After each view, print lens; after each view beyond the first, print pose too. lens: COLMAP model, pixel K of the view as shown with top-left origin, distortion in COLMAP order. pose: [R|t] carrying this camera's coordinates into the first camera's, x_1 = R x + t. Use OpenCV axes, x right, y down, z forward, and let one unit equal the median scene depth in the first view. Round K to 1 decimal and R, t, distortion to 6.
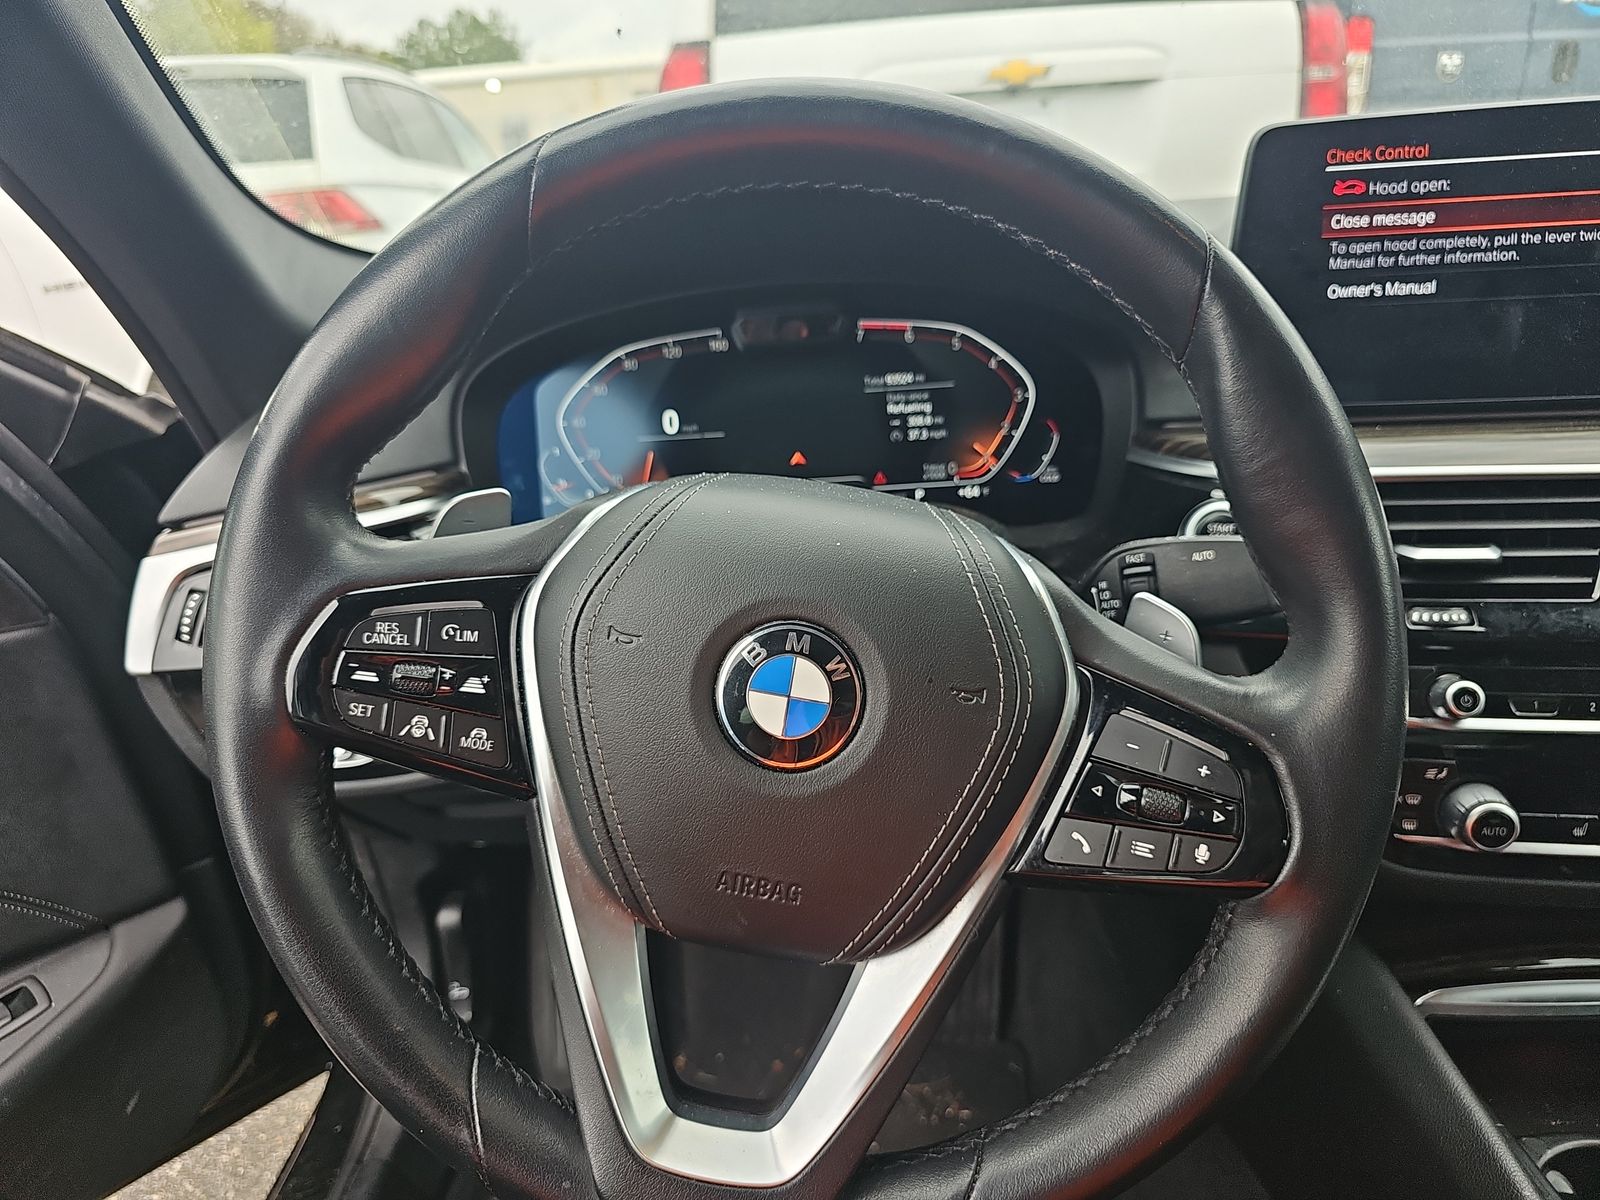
lens RADIAL K [[1063.3, 0, 789.3], [0, 1063.3, 601.8], [0, 0, 1]] dist [0.018957, -0.024008]
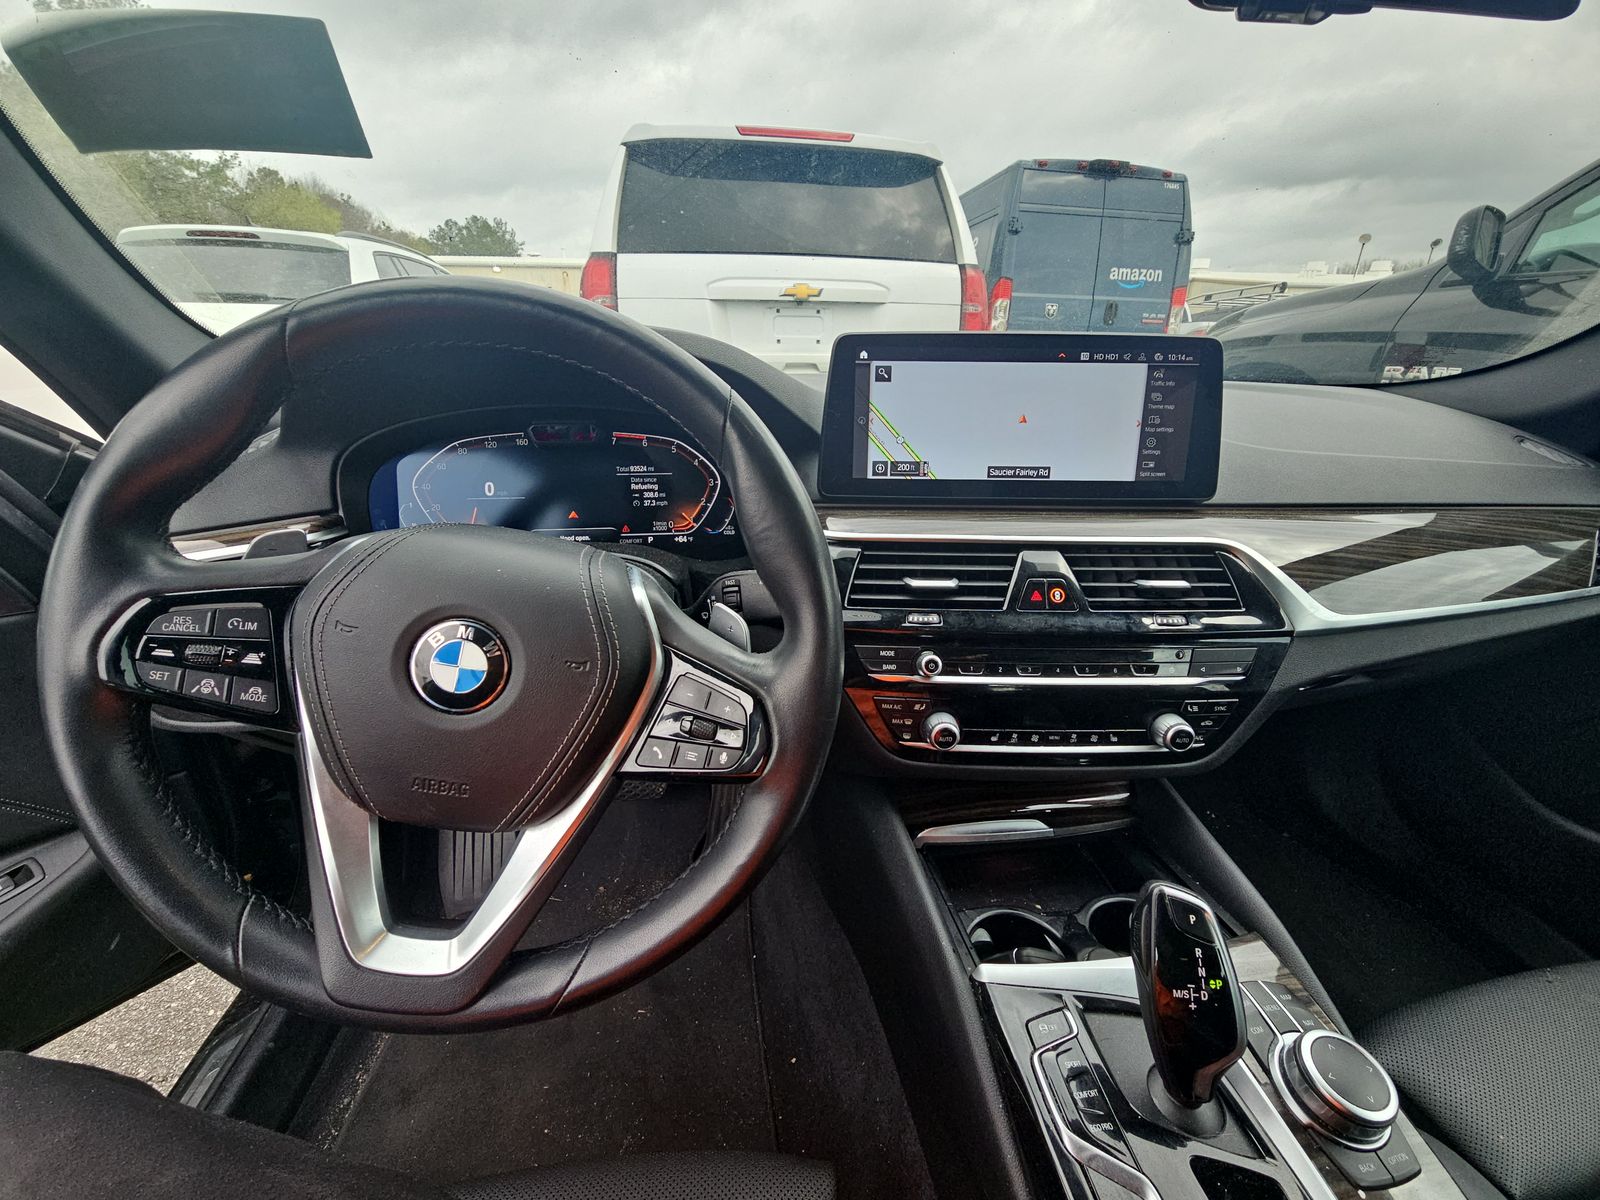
lens RADIAL K [[639.7, 0, 801.4], [0, 639.7, 604.9], [0, 0, 1]] dist [-0.001727, -0.001463]
pose [[0.986316, 0.014511, 0.164229, 0.241183], [-0.015255, 0.999878, 0.003269, -0.009368], [-0.164161, -0.005729, 0.986417, -0.014506]]
